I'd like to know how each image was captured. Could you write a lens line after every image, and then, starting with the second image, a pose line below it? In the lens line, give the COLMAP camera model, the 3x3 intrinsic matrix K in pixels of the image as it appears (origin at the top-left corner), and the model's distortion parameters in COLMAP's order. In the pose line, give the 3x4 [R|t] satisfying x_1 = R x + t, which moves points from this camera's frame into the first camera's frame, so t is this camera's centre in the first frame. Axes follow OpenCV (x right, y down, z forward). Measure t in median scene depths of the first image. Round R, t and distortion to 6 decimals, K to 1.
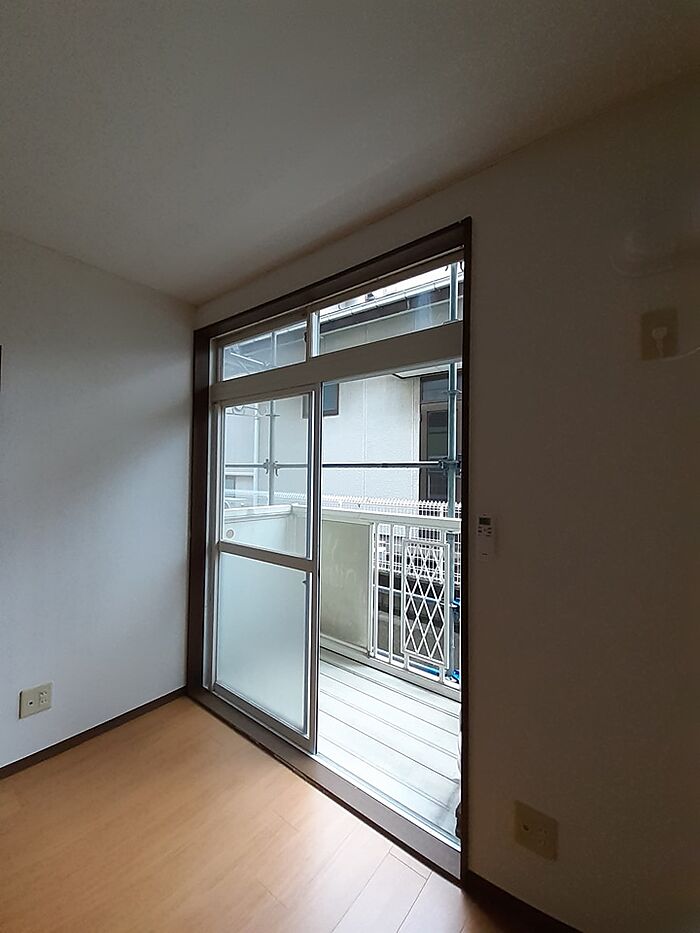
lens RADIAL K [[378.0, 0, 350.0], [0, 378.0, 466.5], [0, 0, 1]] dist [-0.035216, -0.000130]
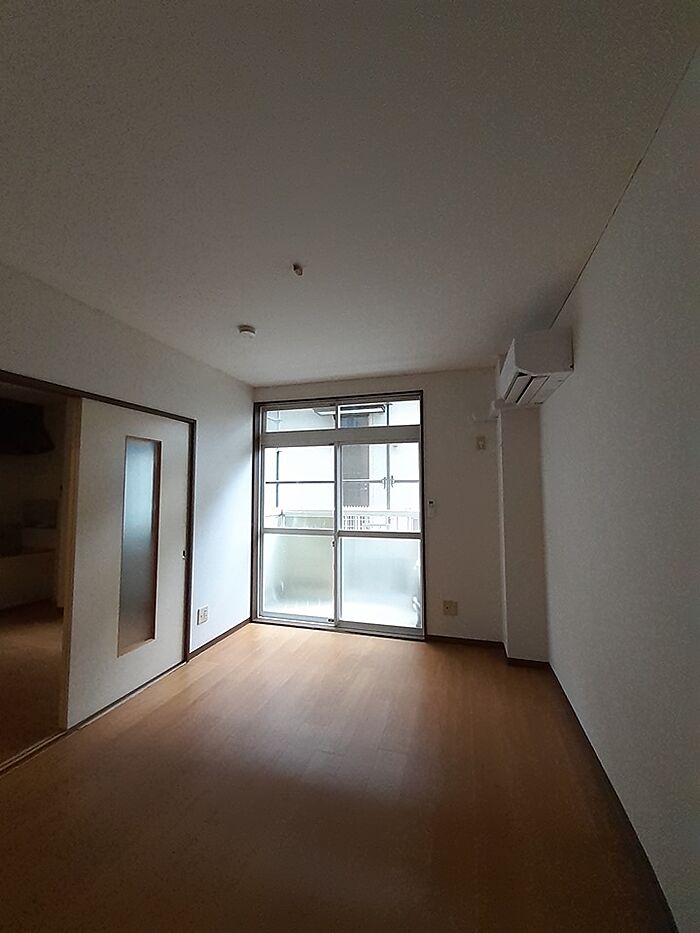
lens RADIAL K [[378.0, 0, 350.0], [0, 378.0, 466.5], [0, 0, 1]] dist [-0.035216, -0.000130]
pose [[0.925146, 0.016953, 0.379233, -0.673574], [0.002298, 0.998734, -0.050251, 0.012370], [-0.379605, 0.047361, 0.923936, -0.737849]]
